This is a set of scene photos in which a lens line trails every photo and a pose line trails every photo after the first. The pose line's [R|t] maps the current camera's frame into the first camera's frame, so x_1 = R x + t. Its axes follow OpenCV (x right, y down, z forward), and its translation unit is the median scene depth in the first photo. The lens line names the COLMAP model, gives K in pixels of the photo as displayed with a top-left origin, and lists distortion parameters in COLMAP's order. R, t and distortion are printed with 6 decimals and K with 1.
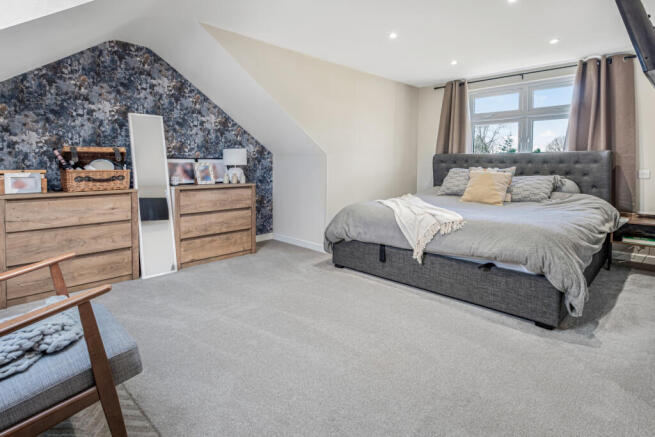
lens RADIAL K [[346.9, 0, 320.3], [0, 346.9, 171.0], [0, 0, 1]] dist [-0.001563, -0.000087]
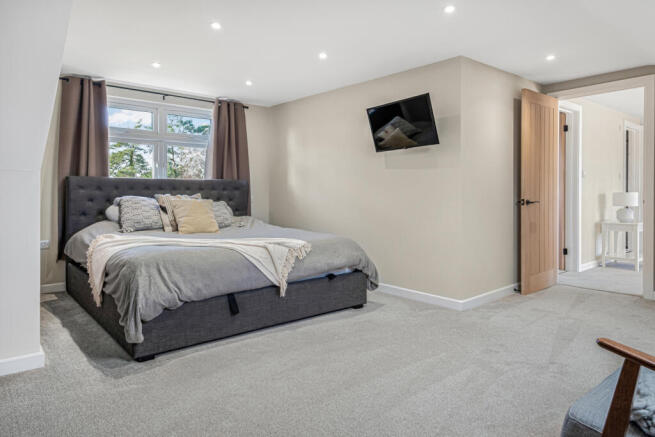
lens RADIAL K [[420.5, 0, 315.2], [0, 420.5, 195.9], [0, 0, 1]] dist [0.001233, -0.000090]
pose [[0.084323, -0.009706, 0.996391, -0.902458], [0.020352, 0.999761, 0.008017, -0.011921], [-0.996231, 0.019602, 0.084500, 0.886579]]
